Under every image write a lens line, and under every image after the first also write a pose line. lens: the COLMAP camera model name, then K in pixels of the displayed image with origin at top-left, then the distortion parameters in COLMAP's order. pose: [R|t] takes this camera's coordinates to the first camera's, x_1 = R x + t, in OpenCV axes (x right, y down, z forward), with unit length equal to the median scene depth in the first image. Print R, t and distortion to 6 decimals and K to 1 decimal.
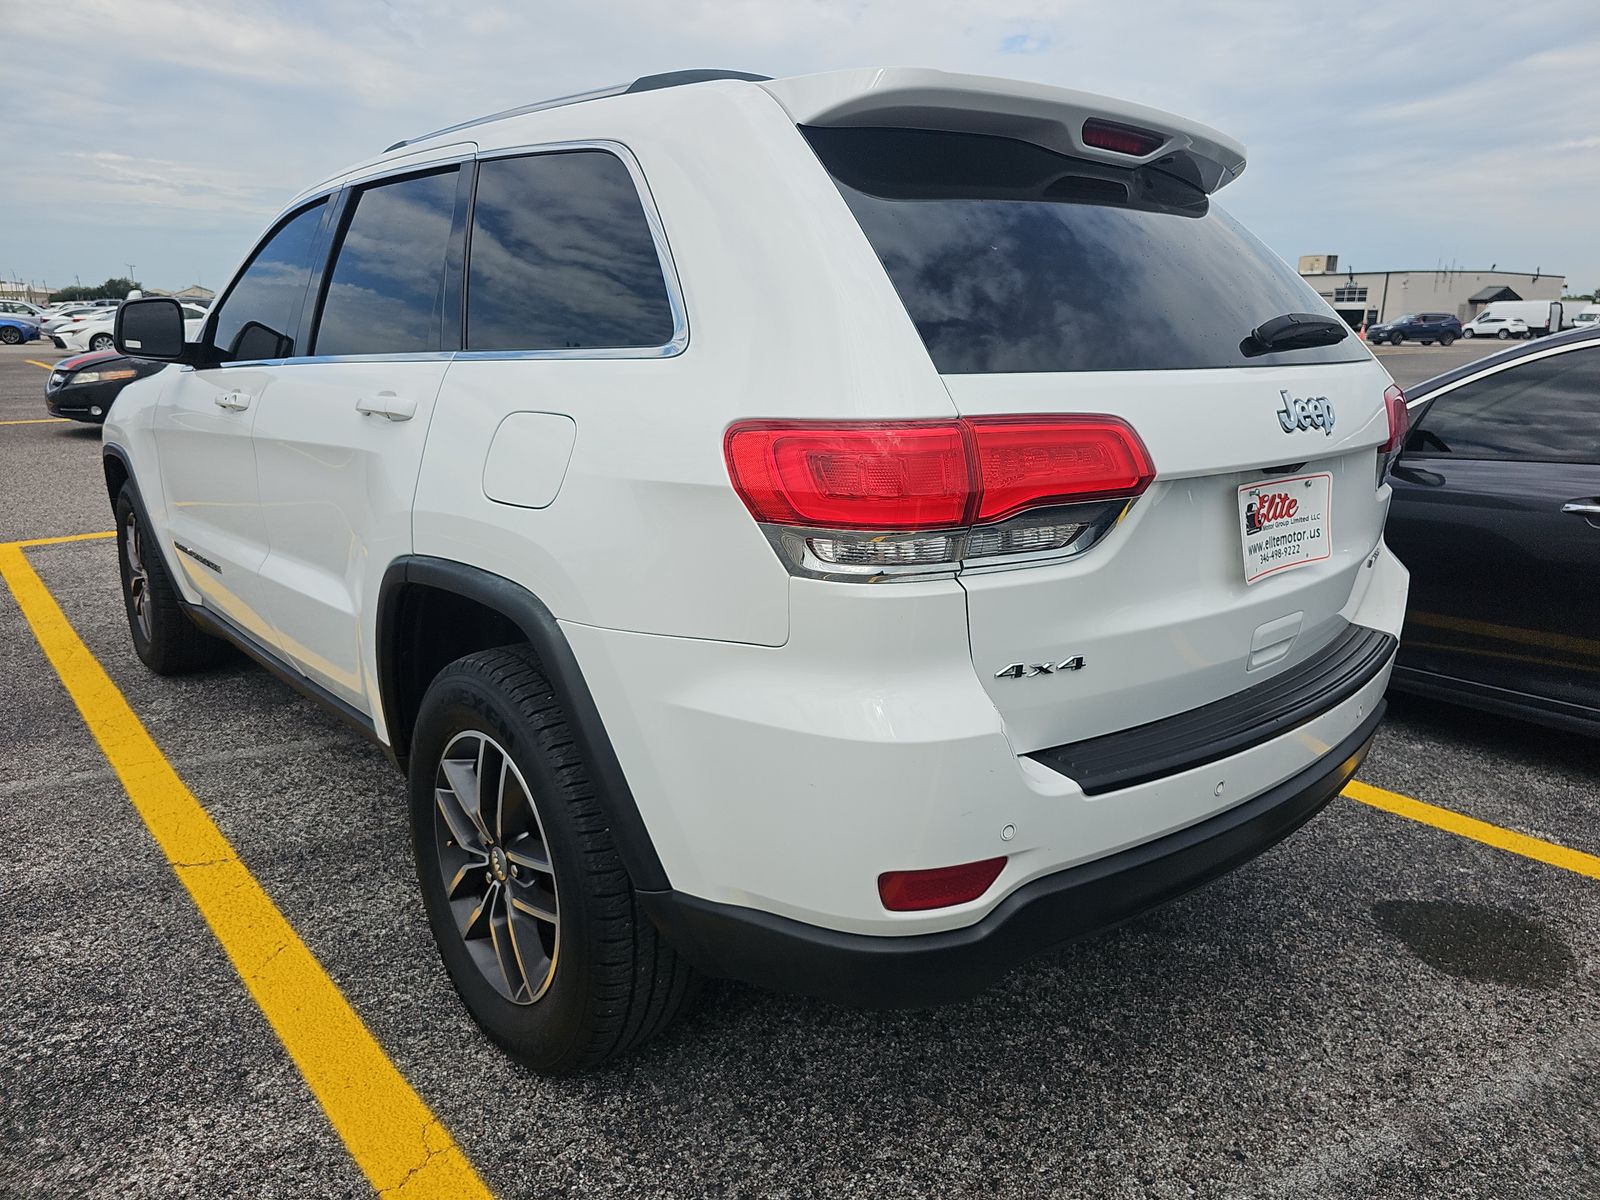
lens RADIAL K [[1065.8, 0, 800.0], [0, 1065.8, 600.0], [0, 0, 1]] dist [0.003784, 0.001724]
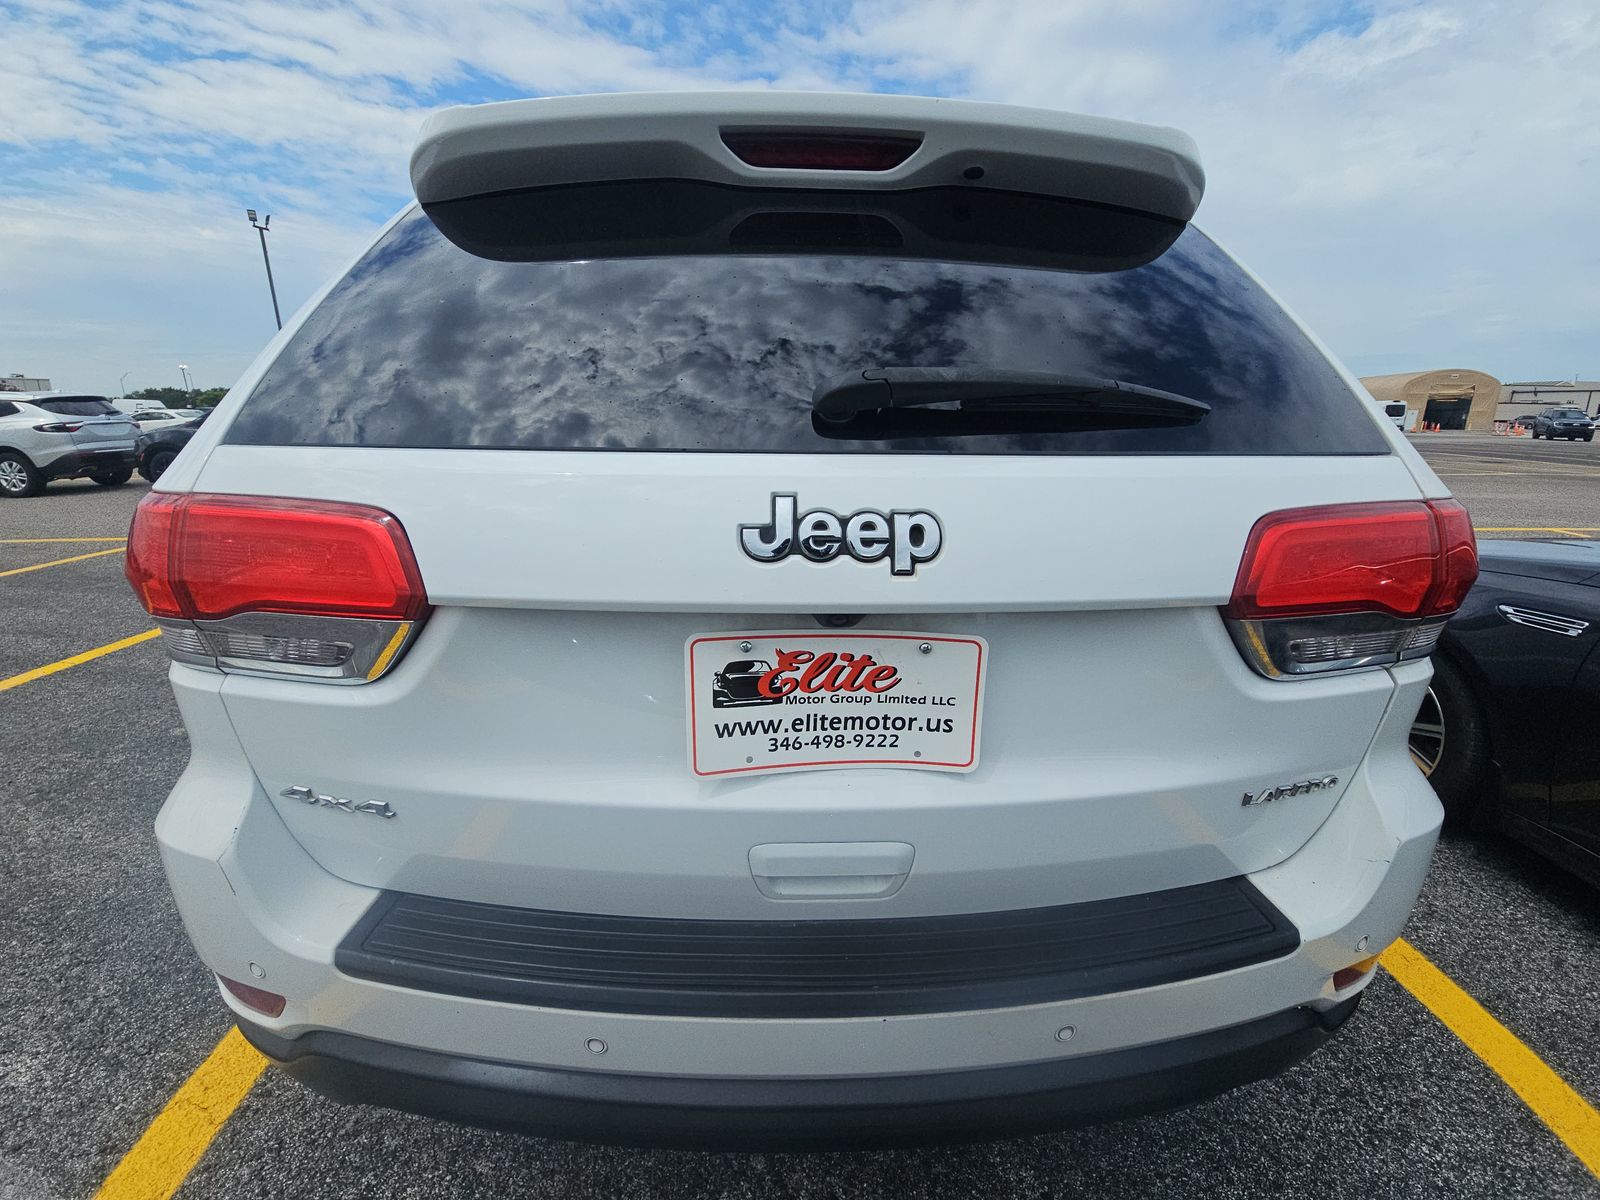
lens RADIAL K [[640.2, 0, 804.0], [0, 640.2, 616.3], [0, 0, 1]] dist [0.016217, -0.016358]
pose [[0.768006, 0.162807, -0.619403, 0.652776], [-0.151263, 0.985898, 0.071585, -0.142537], [0.622323, 0.038715, 0.781803, 0.676465]]
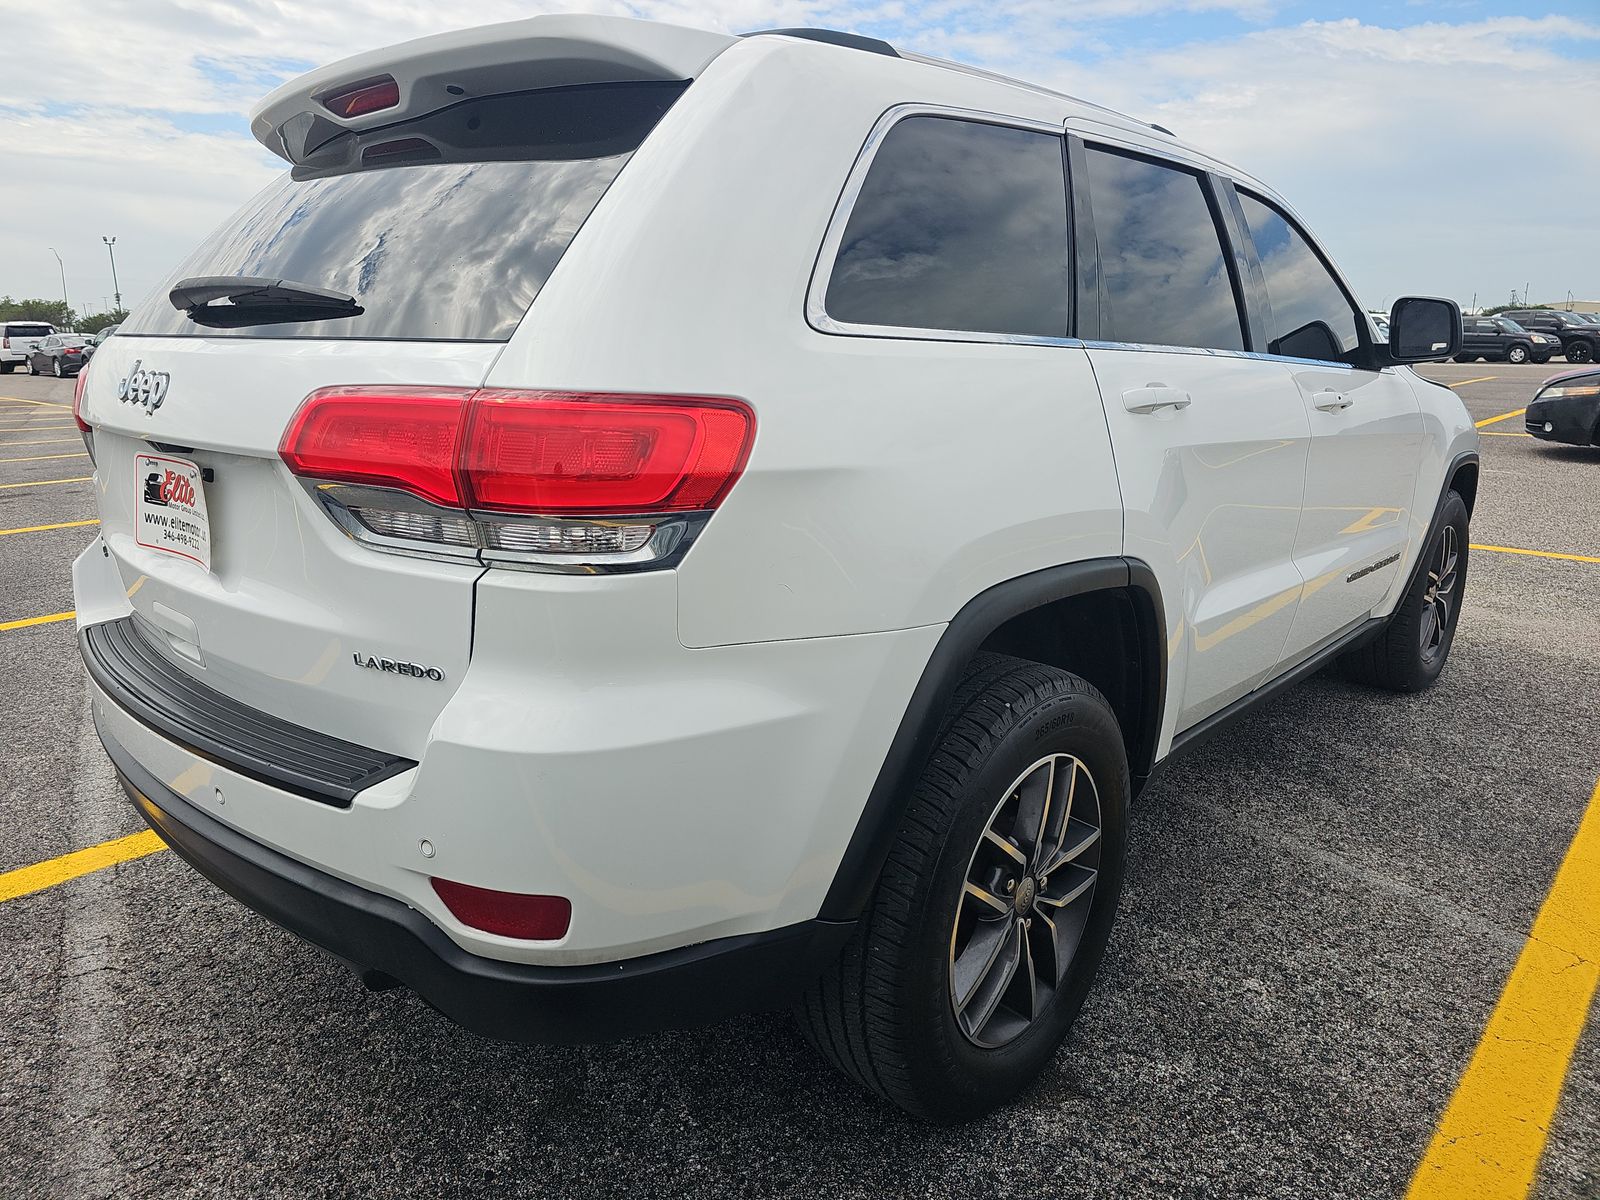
lens RADIAL K [[1046.8, 0, 800.0], [0, 1046.8, 600.0], [0, 0, 1]] dist [0.007177, 0.004073]
pose [[0.094949, 0.213803, -0.972251, 1.401094], [-0.239392, 0.952907, 0.186171, -0.291901], [0.966269, 0.215072, 0.141660, 1.406968]]
